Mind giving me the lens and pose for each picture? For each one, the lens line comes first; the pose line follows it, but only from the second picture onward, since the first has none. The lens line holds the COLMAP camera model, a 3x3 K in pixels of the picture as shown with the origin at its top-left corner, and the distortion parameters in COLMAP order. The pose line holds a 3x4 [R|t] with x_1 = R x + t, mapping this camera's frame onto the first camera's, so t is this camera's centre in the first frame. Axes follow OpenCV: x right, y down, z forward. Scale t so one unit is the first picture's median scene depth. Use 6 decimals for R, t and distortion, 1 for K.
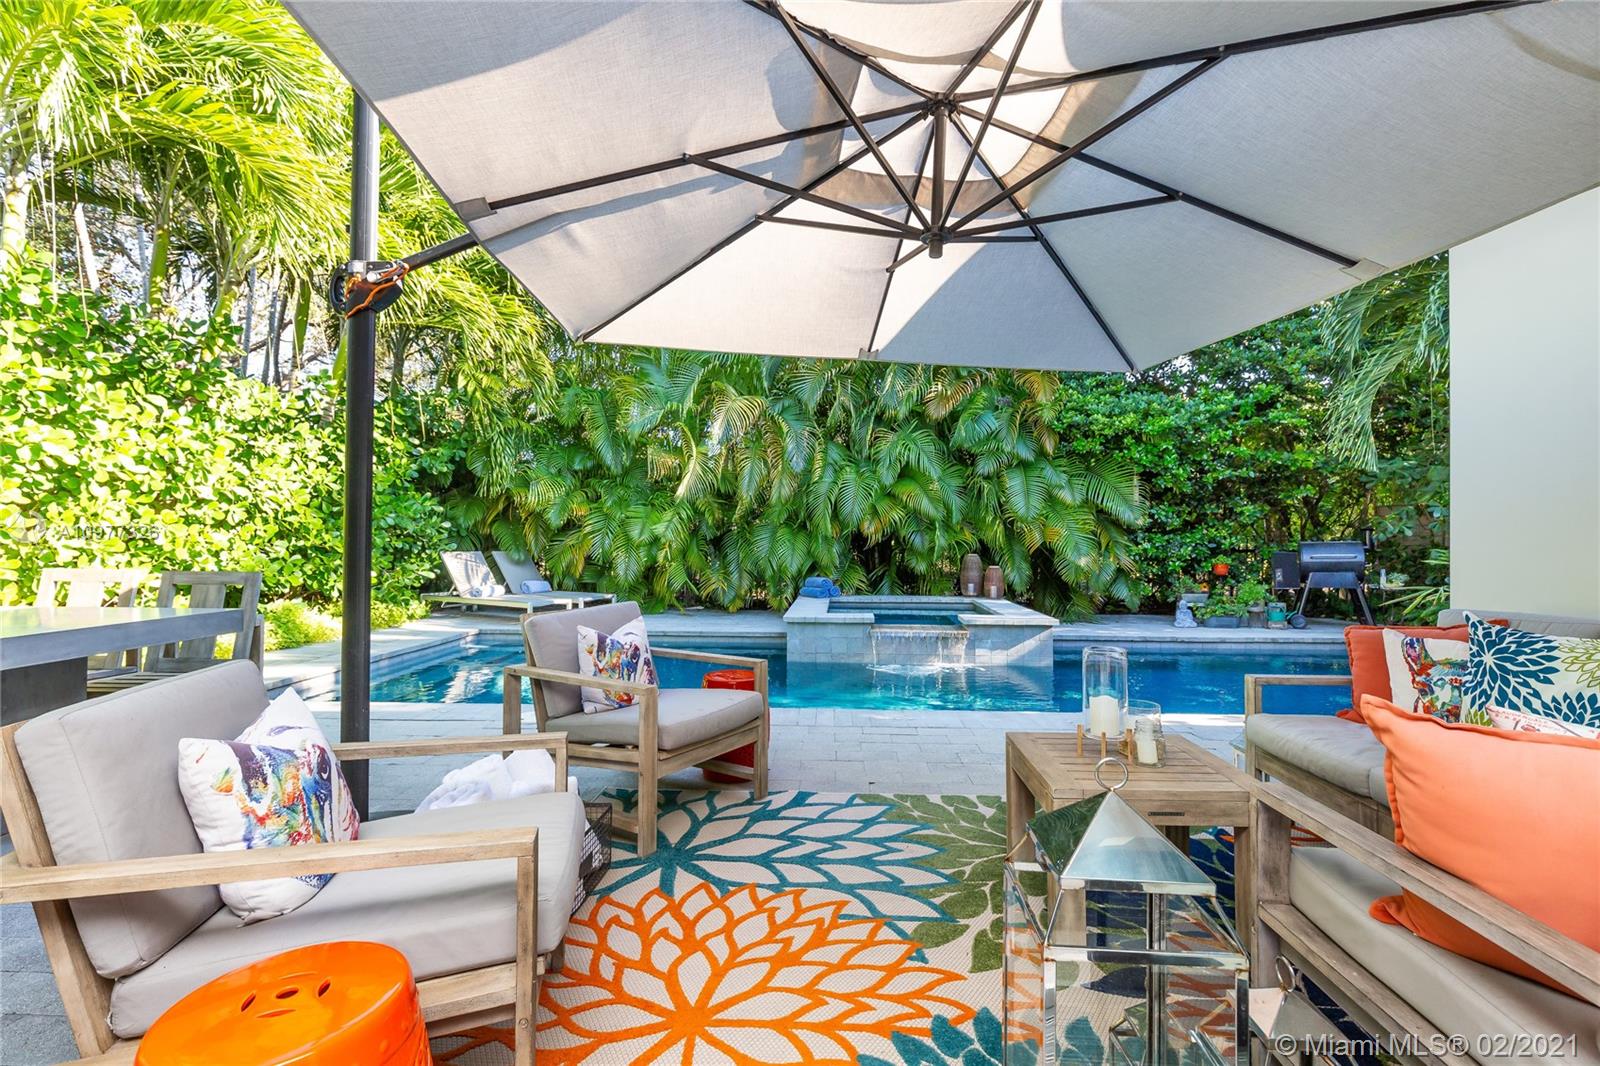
lens RADIAL K [[716.5, 0, 800.0], [0, 716.5, 533.0], [0, 0, 1]] dist [0.003840, -0.000102]
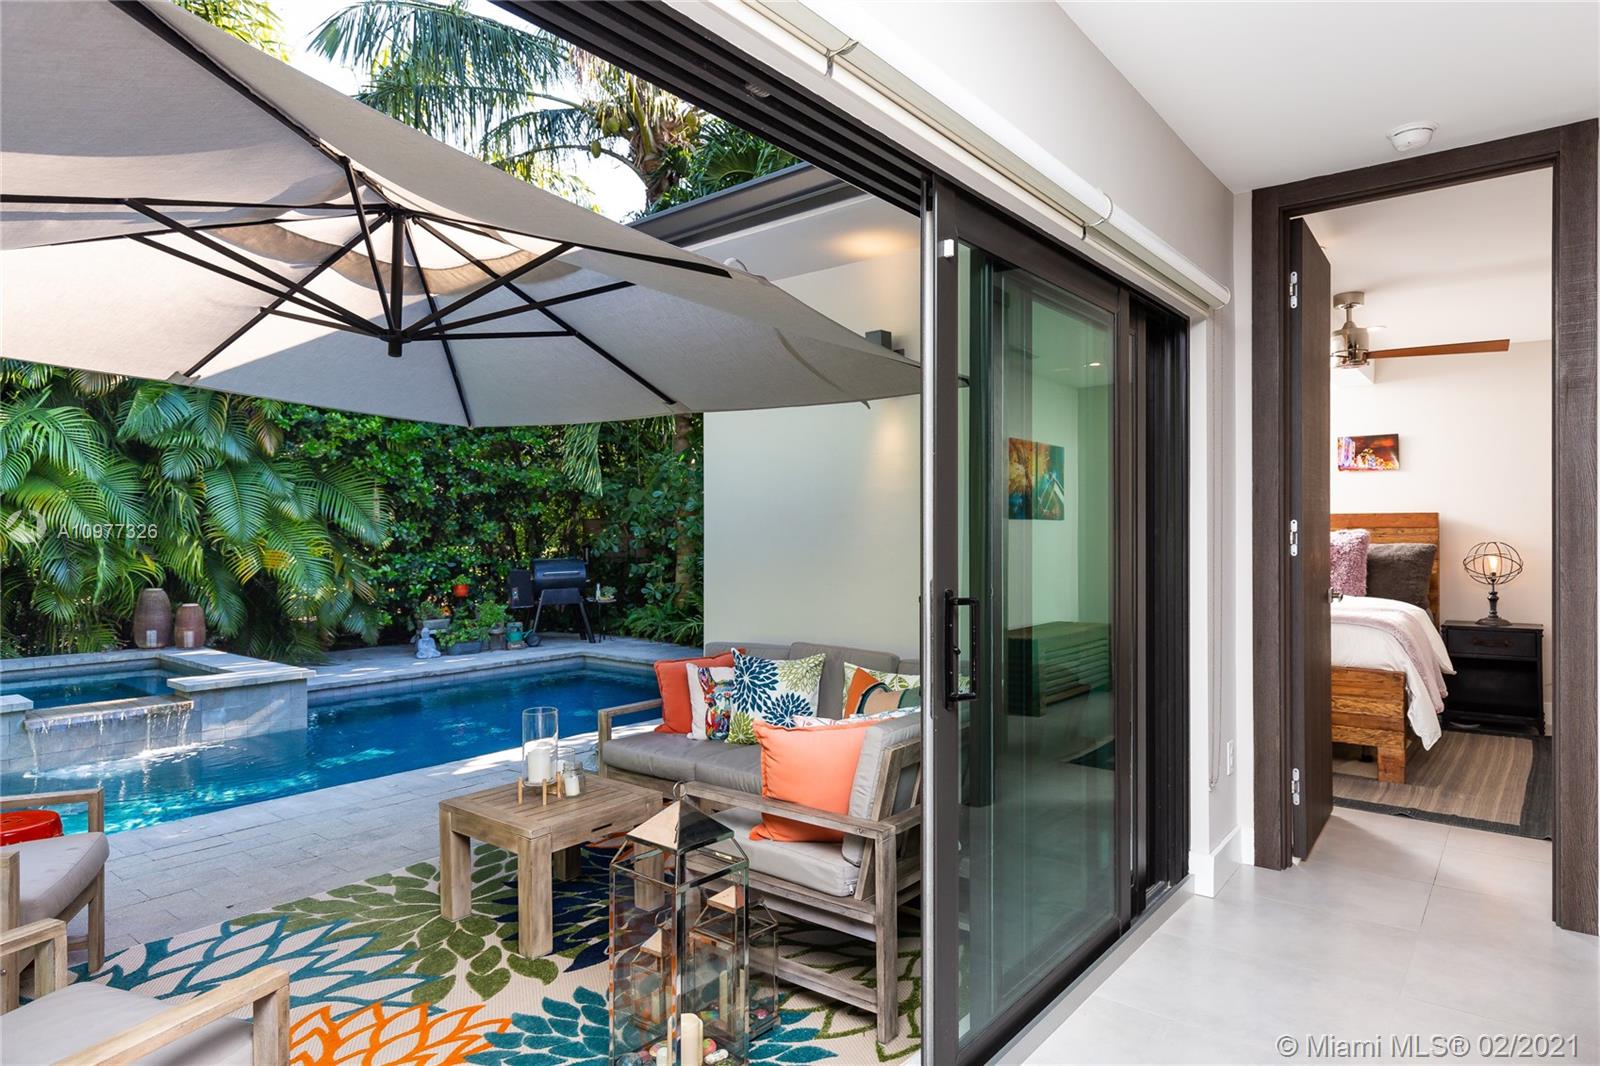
lens RADIAL K [[939.3, 0, 800.0], [0, 939.3, 533.0], [0, 0, 1]] dist [0.001812, 0.001555]
pose [[0.588421, -0.006131, 0.808531, -0.148988], [-0.001060, 0.999965, 0.008354, -0.037753], [-0.808554, -0.005772, 0.588394, -0.071553]]
